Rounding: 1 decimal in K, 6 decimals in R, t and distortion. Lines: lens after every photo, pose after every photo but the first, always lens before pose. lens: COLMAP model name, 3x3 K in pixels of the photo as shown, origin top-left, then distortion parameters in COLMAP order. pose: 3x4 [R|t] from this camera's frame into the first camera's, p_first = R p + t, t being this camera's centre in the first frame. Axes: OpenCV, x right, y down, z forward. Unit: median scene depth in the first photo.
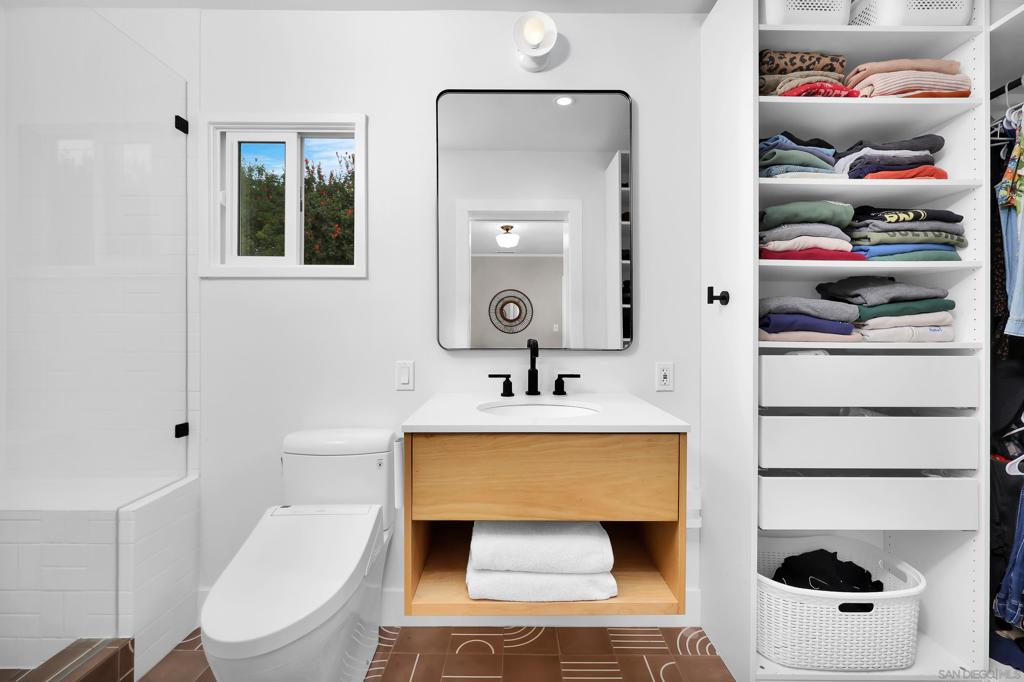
lens RADIAL K [[441.6, 0, 512.0], [0, 441.6, 341.0], [0, 0, 1]] dist [0.000139, 0.006046]
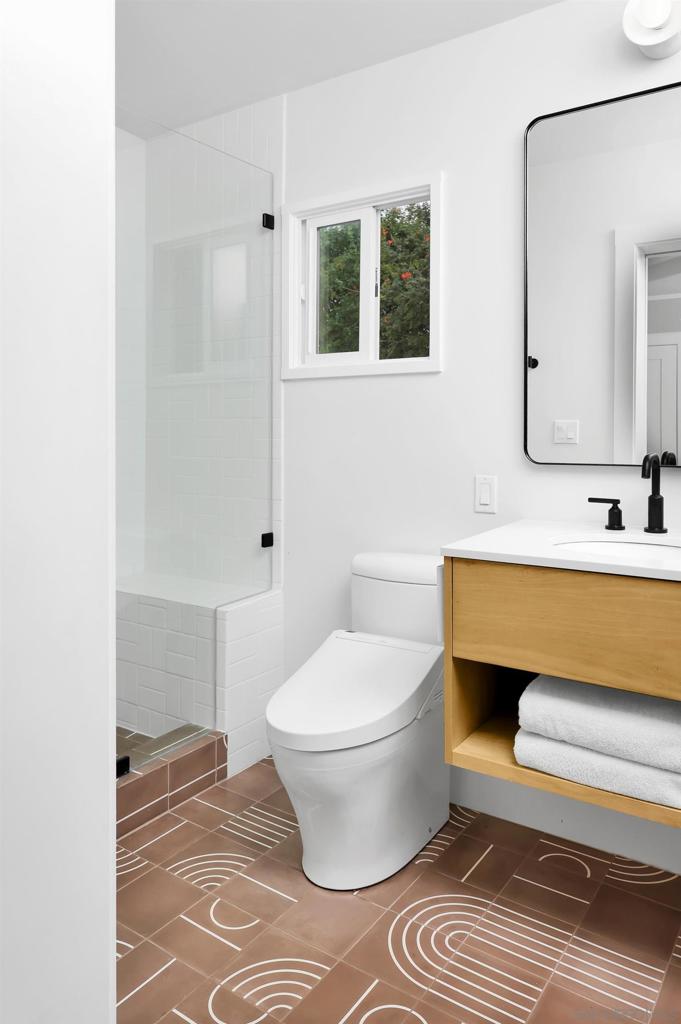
lens RADIAL K [[719.5, 0, 339.4], [0, 719.5, 454.7], [0, 0, 1]] dist [0.033794, -0.005413]
pose [[0.829314, 0.016230, -0.558547, 0.272831], [-0.006522, 0.999791, 0.019369, -0.016574], [0.558745, -0.012420, 0.829246, -0.222513]]
